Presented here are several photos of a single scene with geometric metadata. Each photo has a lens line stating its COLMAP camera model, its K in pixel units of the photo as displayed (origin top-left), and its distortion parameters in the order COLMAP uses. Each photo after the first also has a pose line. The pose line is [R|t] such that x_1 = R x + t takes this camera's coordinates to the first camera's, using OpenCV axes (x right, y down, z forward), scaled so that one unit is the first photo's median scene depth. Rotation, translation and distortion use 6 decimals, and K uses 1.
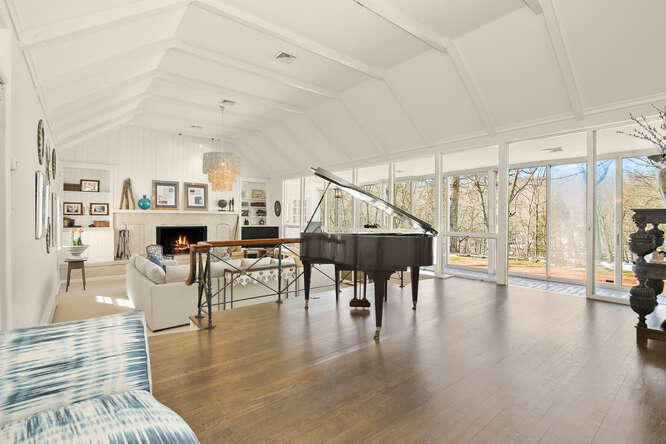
lens RADIAL K [[312.0, 0, 335.4], [0, 312.0, 220.9], [0, 0, 1]] dist [-0.015252, 0.000211]
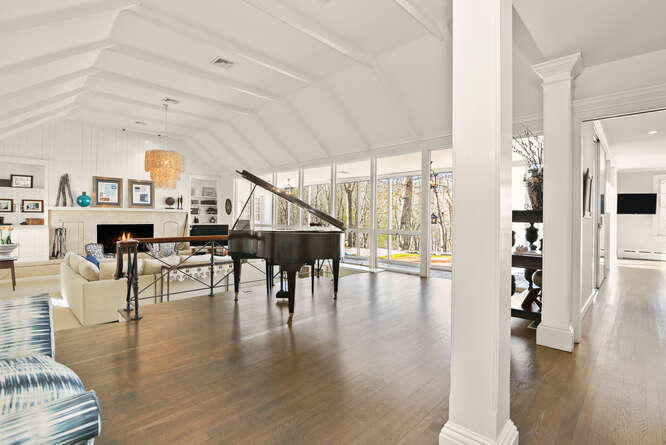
lens RADIAL K [[312.0, 0, 331.0], [0, 312.0, 219.1], [0, 0, 1]] dist [-0.015252, 0.000211]
pose [[0.993901, 0.003489, 0.110221, 0.084741], [-0.003409, 0.999994, -0.000913, -0.000706], [-0.110224, 0.000531, 0.993907, -0.078796]]
